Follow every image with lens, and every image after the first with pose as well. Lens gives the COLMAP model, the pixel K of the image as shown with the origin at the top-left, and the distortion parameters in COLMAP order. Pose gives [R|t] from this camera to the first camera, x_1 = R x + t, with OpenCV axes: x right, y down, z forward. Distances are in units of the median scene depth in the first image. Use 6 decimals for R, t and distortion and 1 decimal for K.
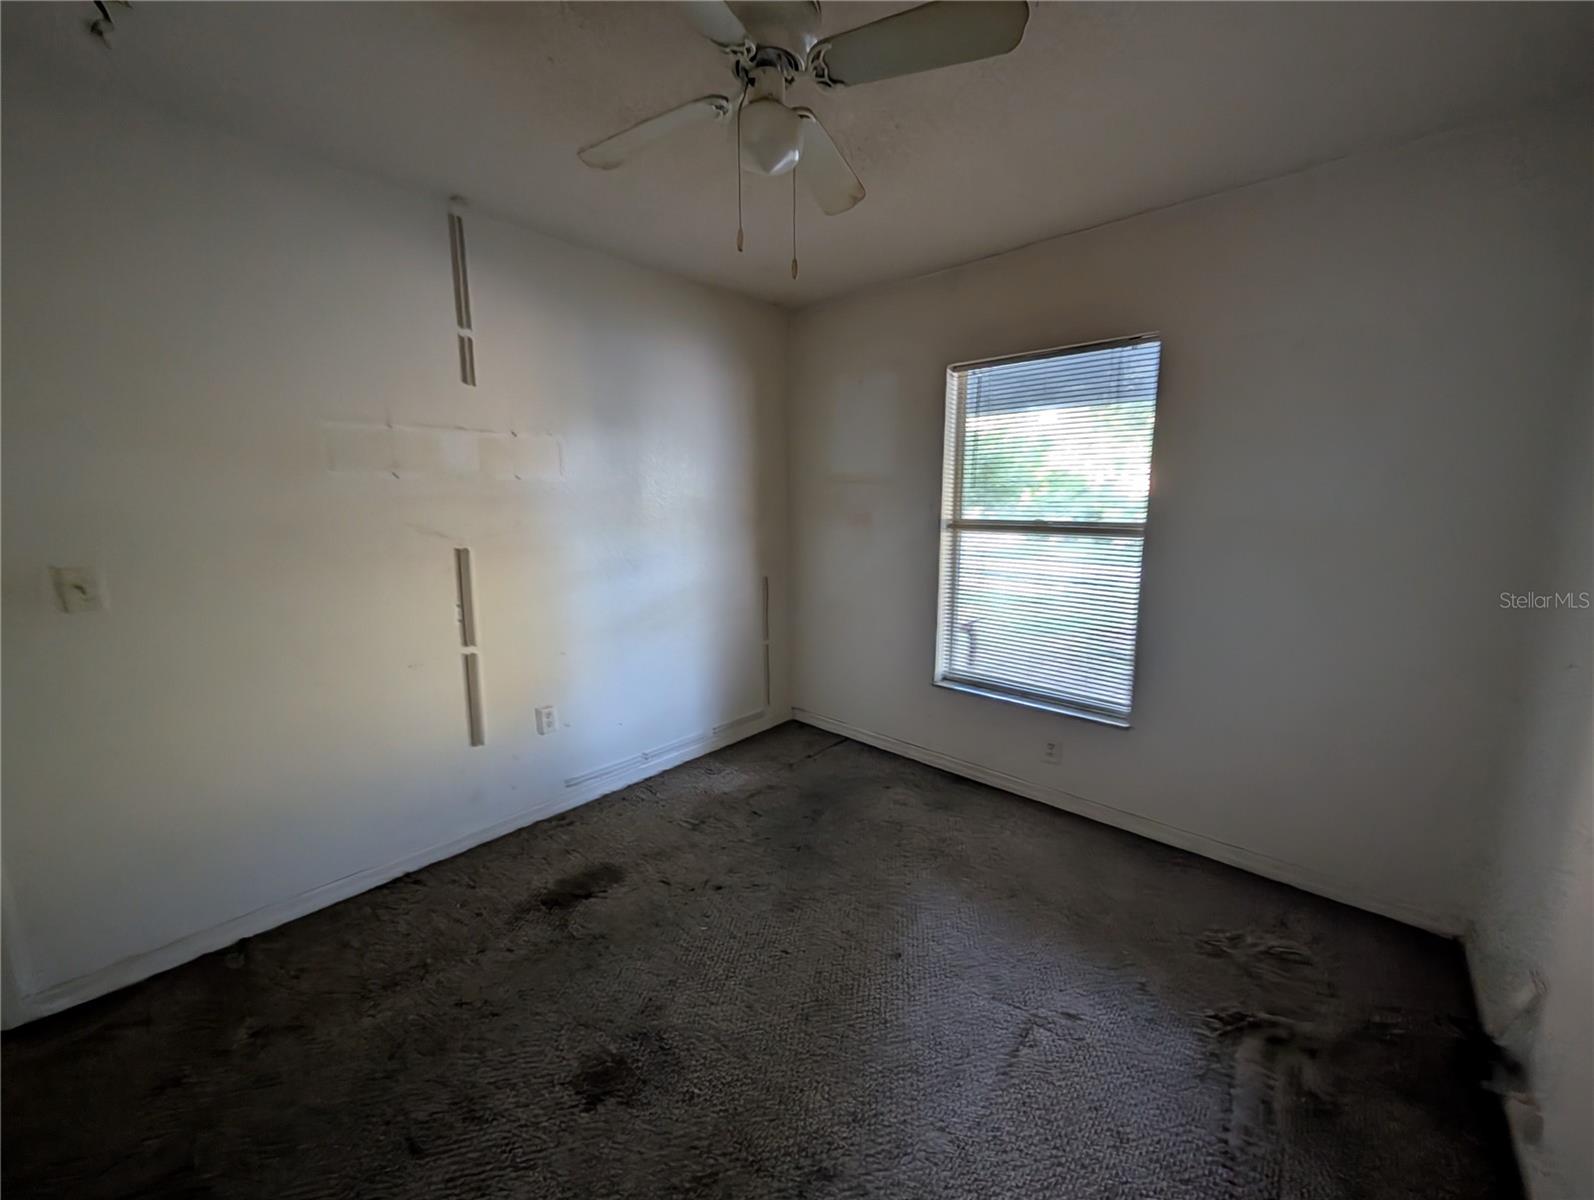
lens RADIAL K [[604.9, 0, 798.6], [0, 604.9, 595.2], [0, 0, 1]] dist [0.001219, -0.000432]
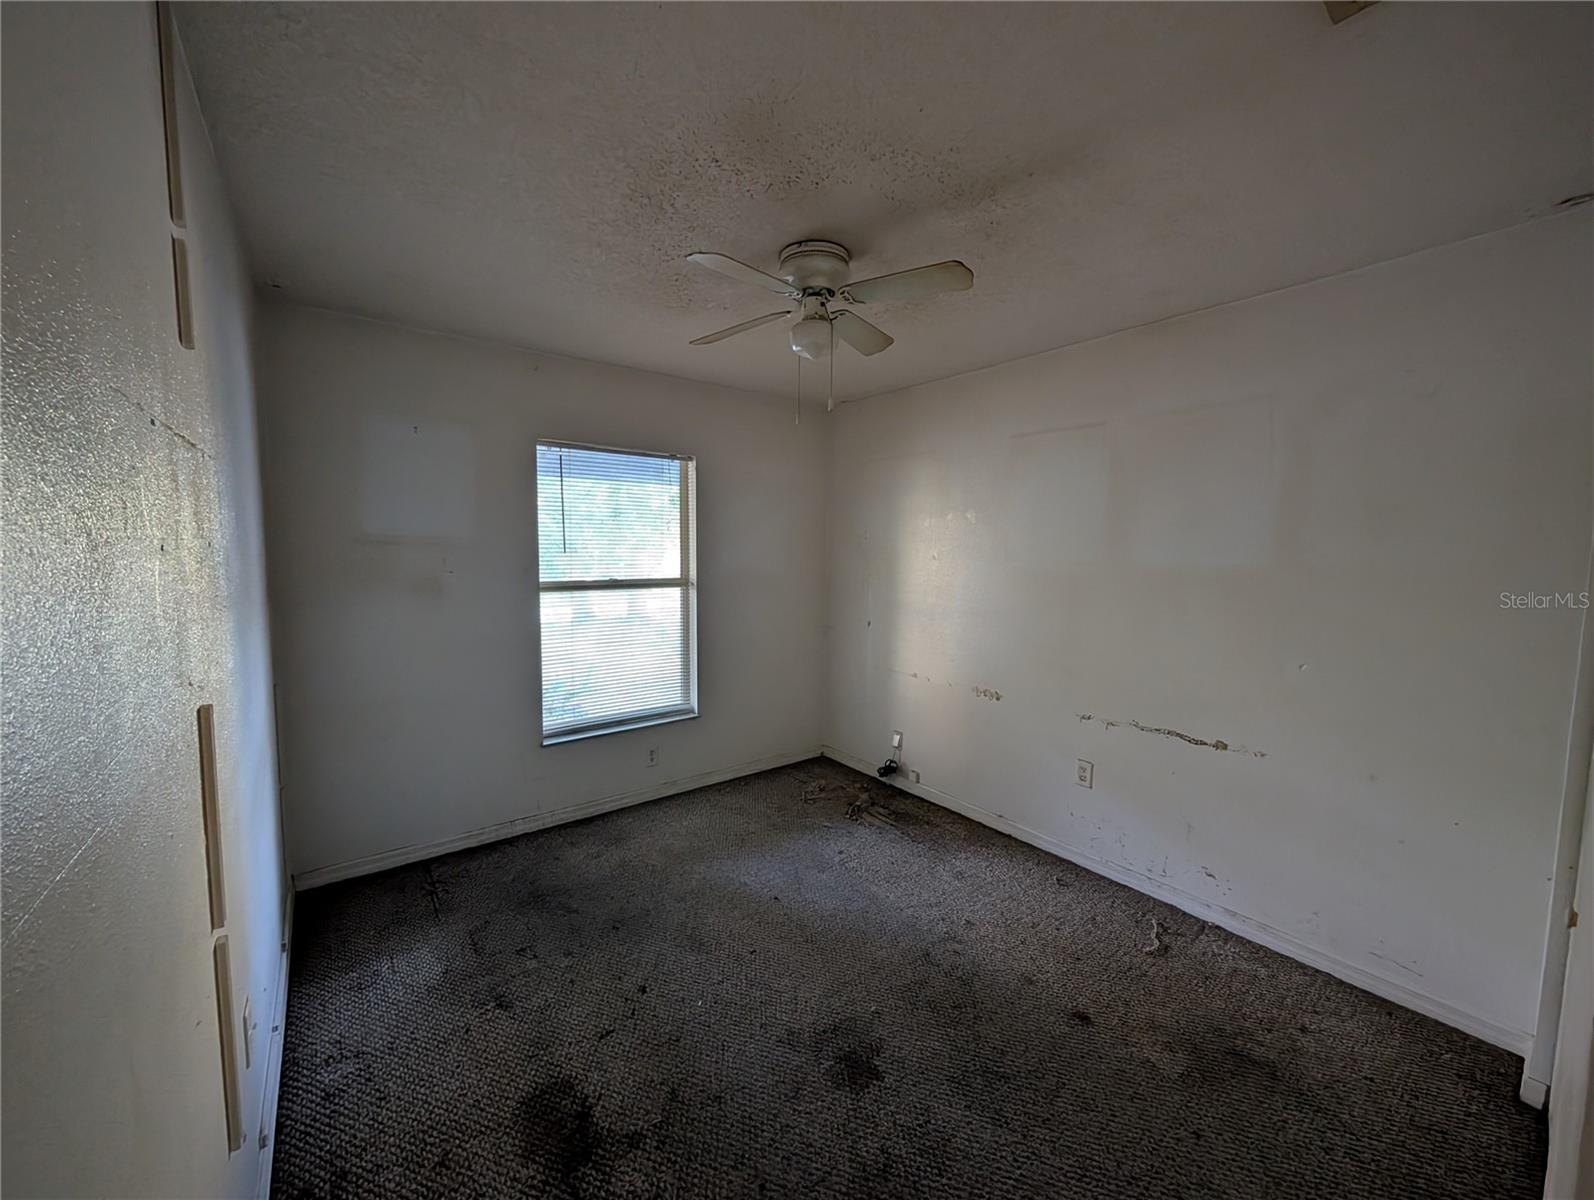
lens RADIAL K [[604.9, 0, 807.1], [0, 604.9, 591.1], [0, 0, 1]] dist [0.001219, -0.000432]
pose [[0.165617, -0.065727, 0.983997, -0.823464], [0.146741, 0.988312, 0.041317, -0.101287], [-0.975212, 0.137550, 0.173326, 0.440122]]
